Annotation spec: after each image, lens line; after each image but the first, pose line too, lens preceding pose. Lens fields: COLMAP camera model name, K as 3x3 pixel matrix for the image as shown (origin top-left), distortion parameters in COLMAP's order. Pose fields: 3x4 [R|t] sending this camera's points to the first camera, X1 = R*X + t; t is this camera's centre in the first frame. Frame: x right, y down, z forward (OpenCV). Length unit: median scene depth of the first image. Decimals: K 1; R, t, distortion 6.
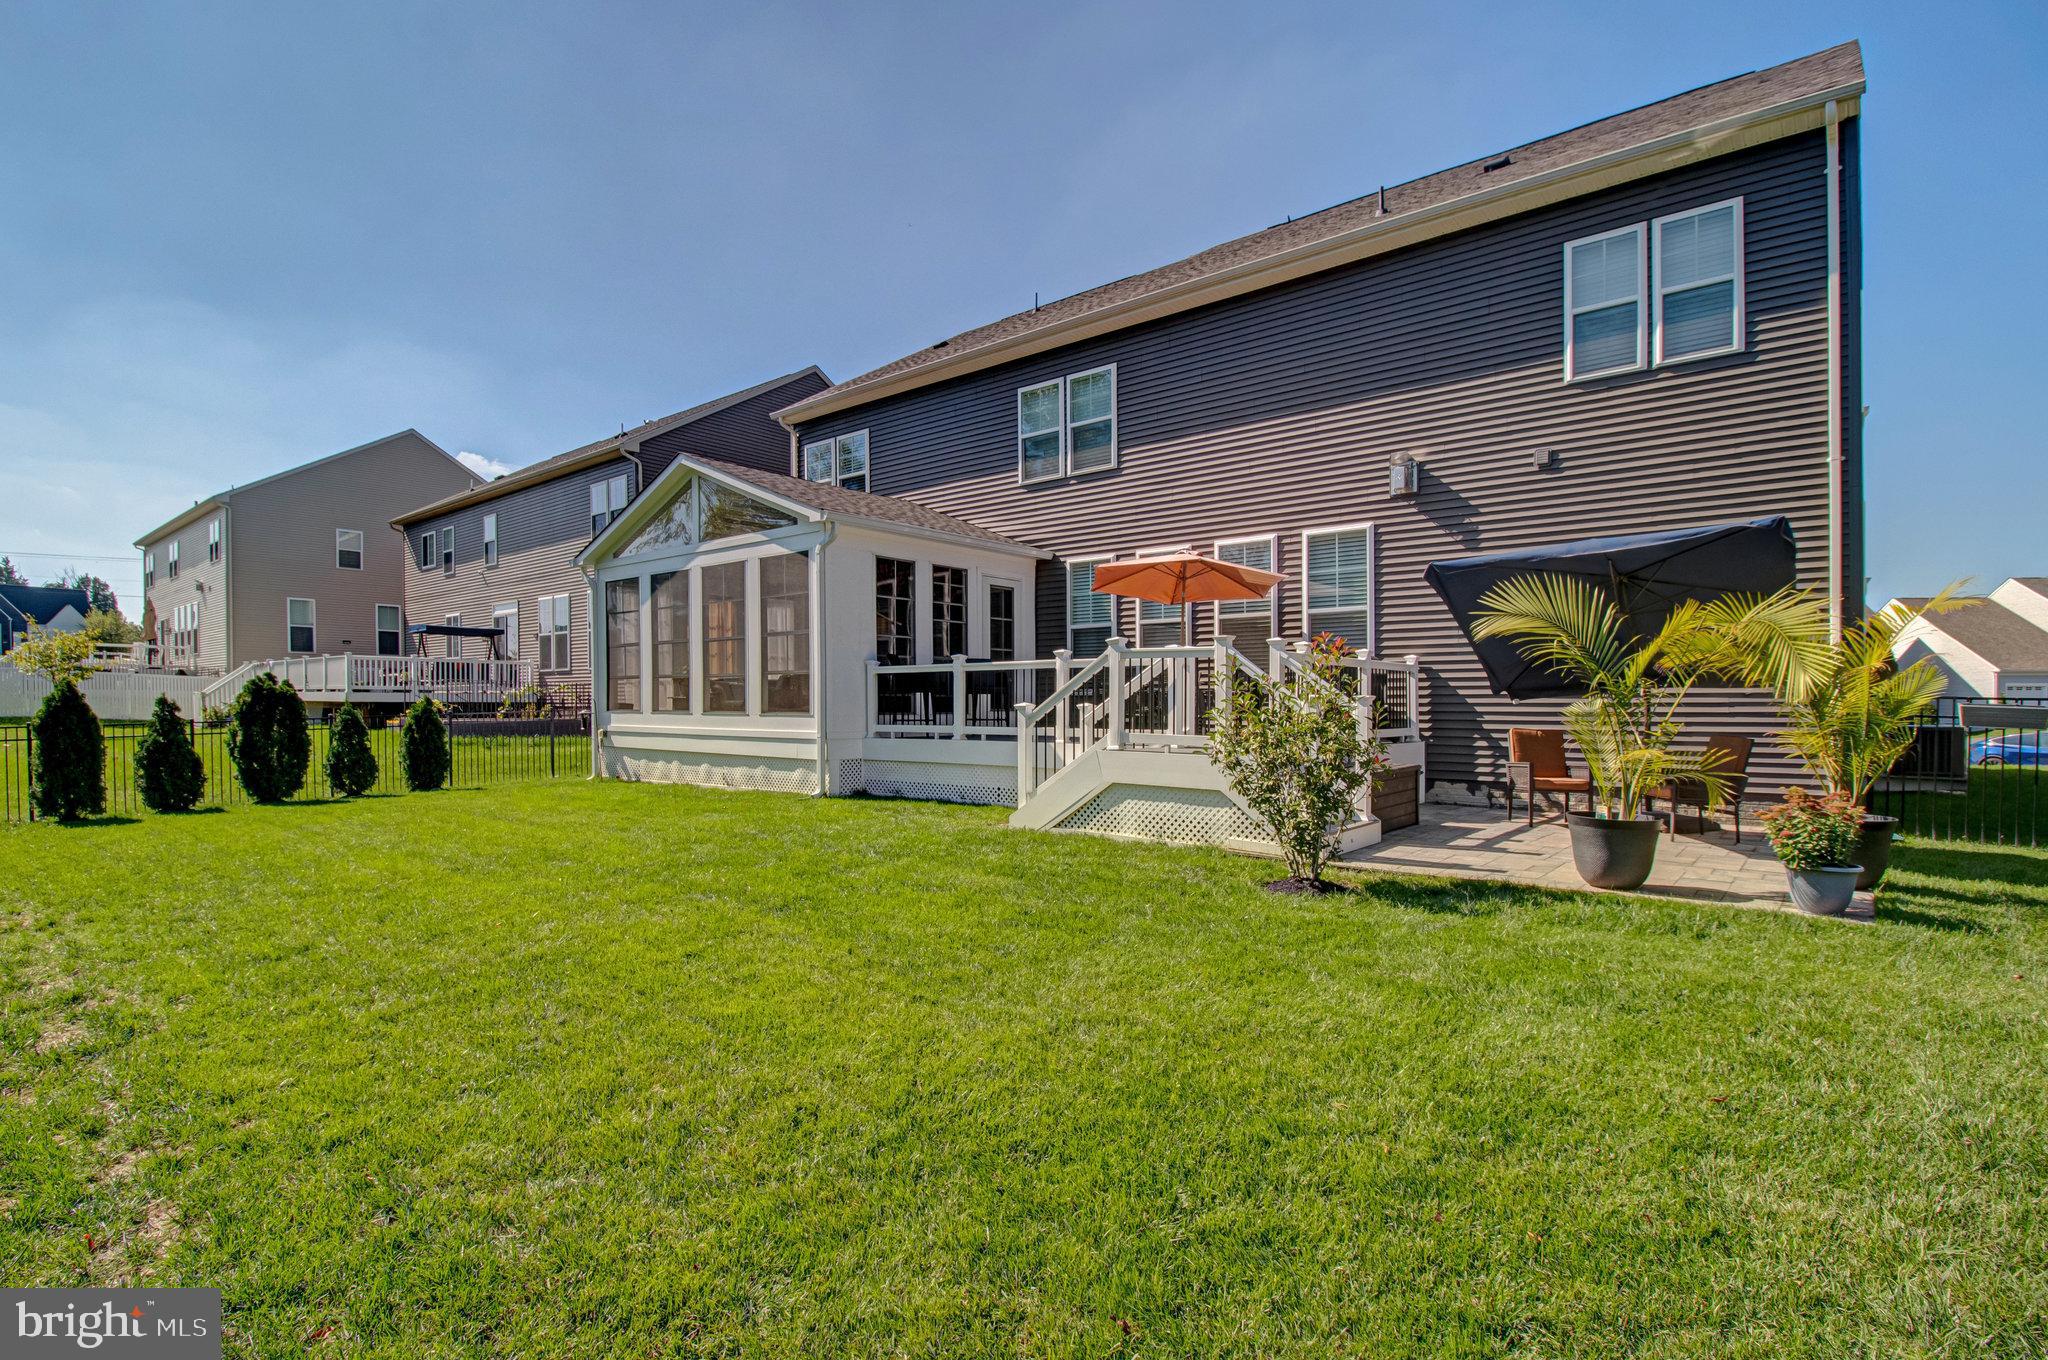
lens RADIAL K [[982.8, 0, 995.4], [0, 982.8, 687.8], [0, 0, 1]] dist [-0.002696, -0.008653]
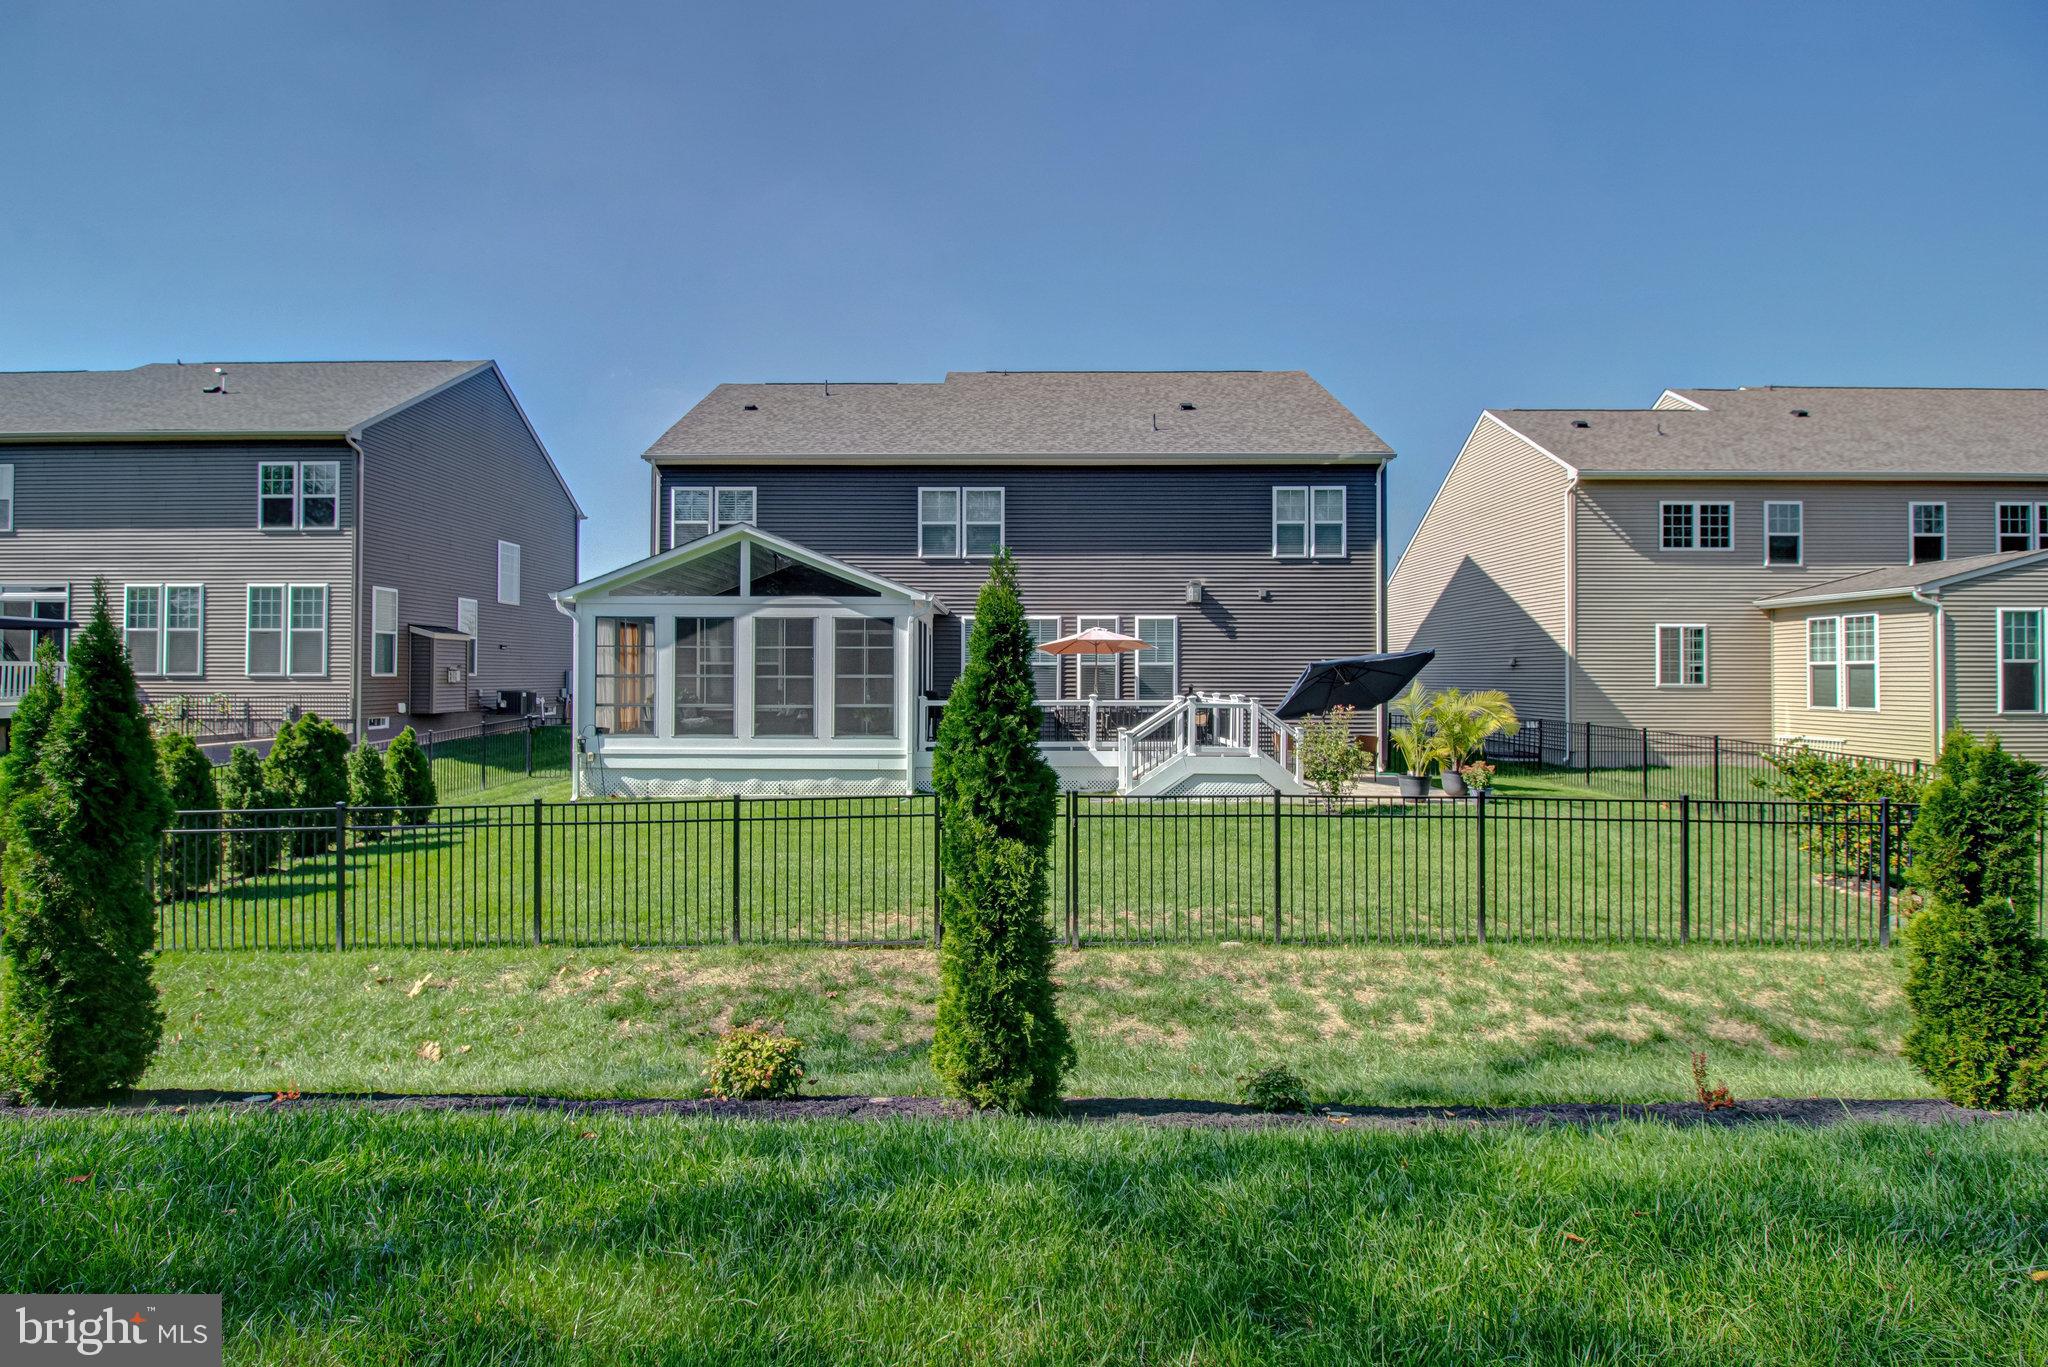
lens RADIAL K [[982.8, 0, 1002.1], [0, 982.8, 622.8], [0, 0, 1]] dist [-0.002696, -0.008653]
pose [[0.770342, 0.033431, 0.636754, -0.977257], [-0.010062, 0.999138, -0.040285, -0.080768], [-0.637551, 0.024626, 0.770014, -0.160752]]
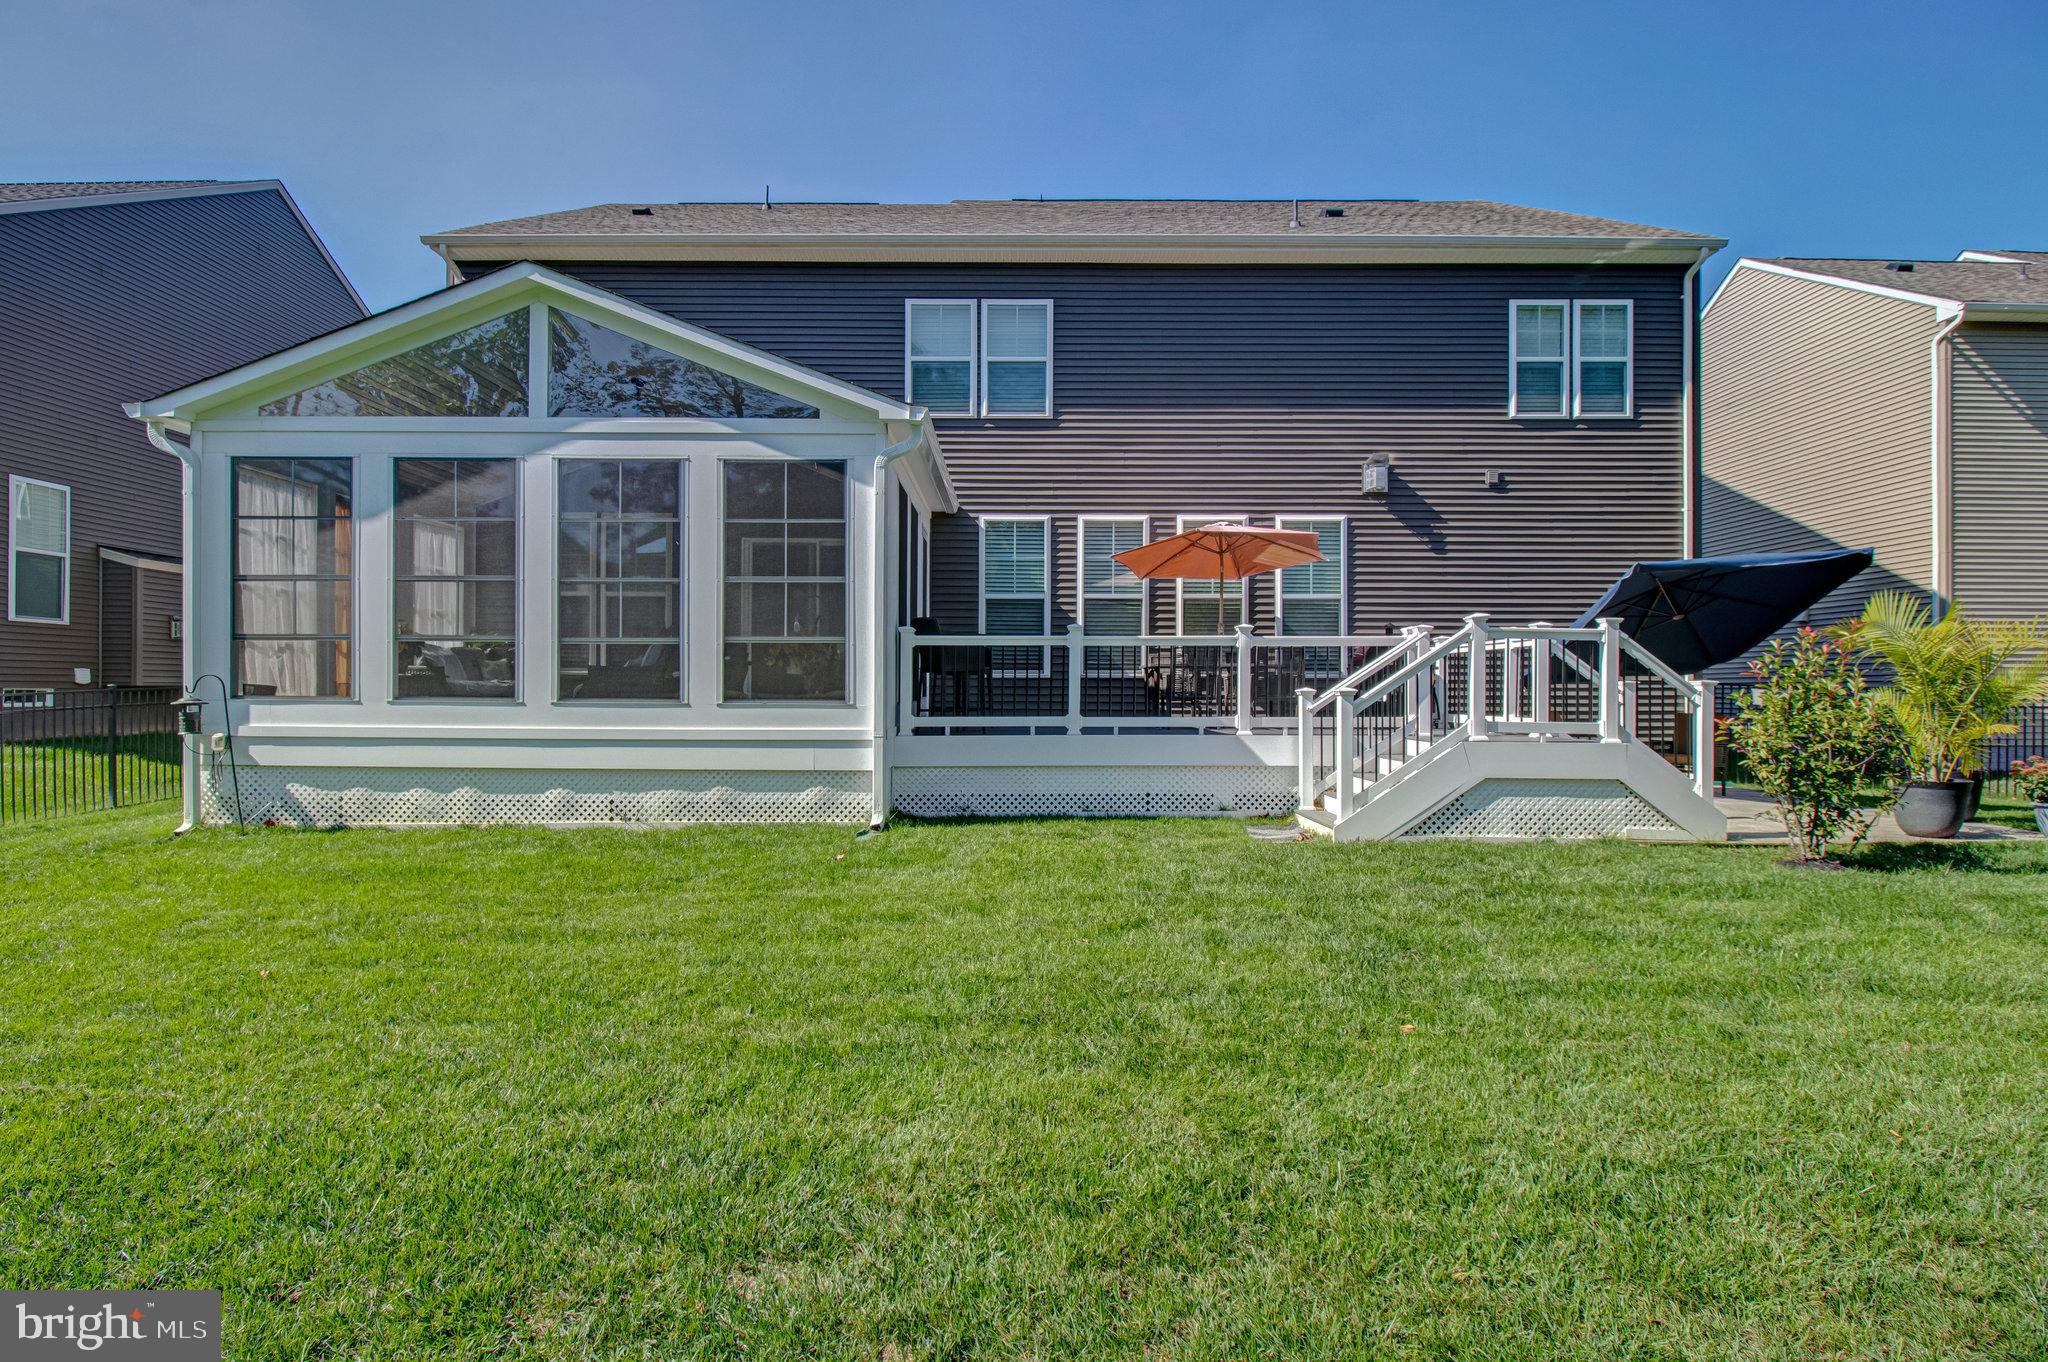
lens RADIAL K [[982.8, 0, 1024.5], [0, 982.8, 660.0], [0, 0, 1]] dist [-0.002696, -0.008653]
pose [[0.761312, 0.023180, 0.647972, -0.542572], [-0.012971, 0.999705, -0.020523, 0.010032], [-0.648257, 0.007220, 0.761388, 0.425649]]
